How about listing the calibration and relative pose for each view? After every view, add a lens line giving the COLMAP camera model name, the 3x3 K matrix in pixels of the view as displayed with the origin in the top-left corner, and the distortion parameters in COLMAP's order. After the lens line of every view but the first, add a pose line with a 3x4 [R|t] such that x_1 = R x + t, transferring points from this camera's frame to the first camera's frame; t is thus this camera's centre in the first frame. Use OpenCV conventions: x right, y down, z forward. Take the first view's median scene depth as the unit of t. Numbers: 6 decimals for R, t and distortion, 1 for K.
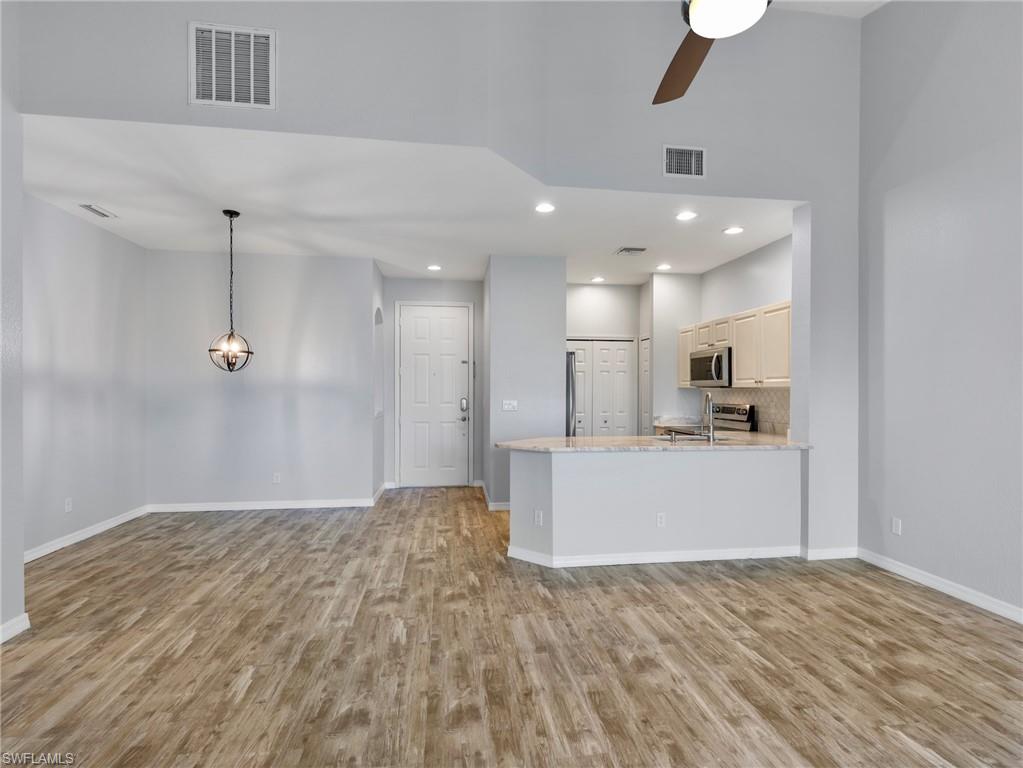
lens RADIAL K [[518.0, 0, 518.5], [0, 518.0, 397.4], [0, 0, 1]] dist [0.008327, -0.001473]
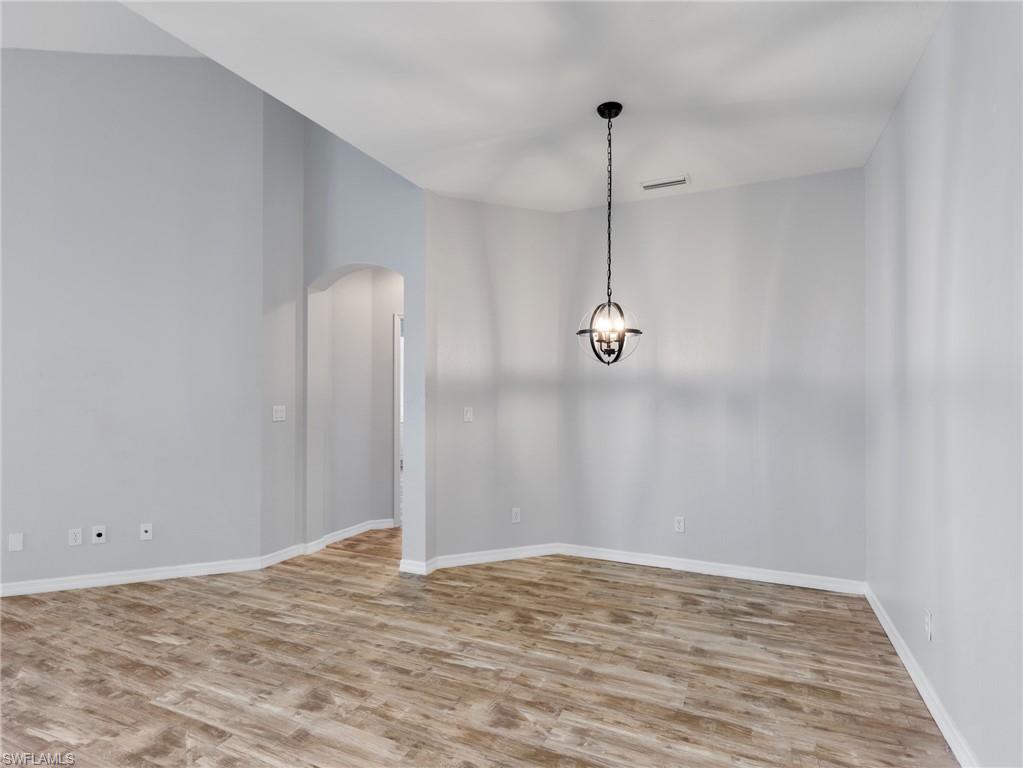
lens RADIAL K [[518.0, 0, 516.6], [0, 518.0, 381.4], [0, 0, 1]] dist [0.008327, -0.001473]
pose [[-0.532708, -0.021808, -0.846018, 0.033586], [-0.013288, 0.999760, -0.017405, -0.016666], [0.846195, 0.001970, -0.532870, 1.281472]]
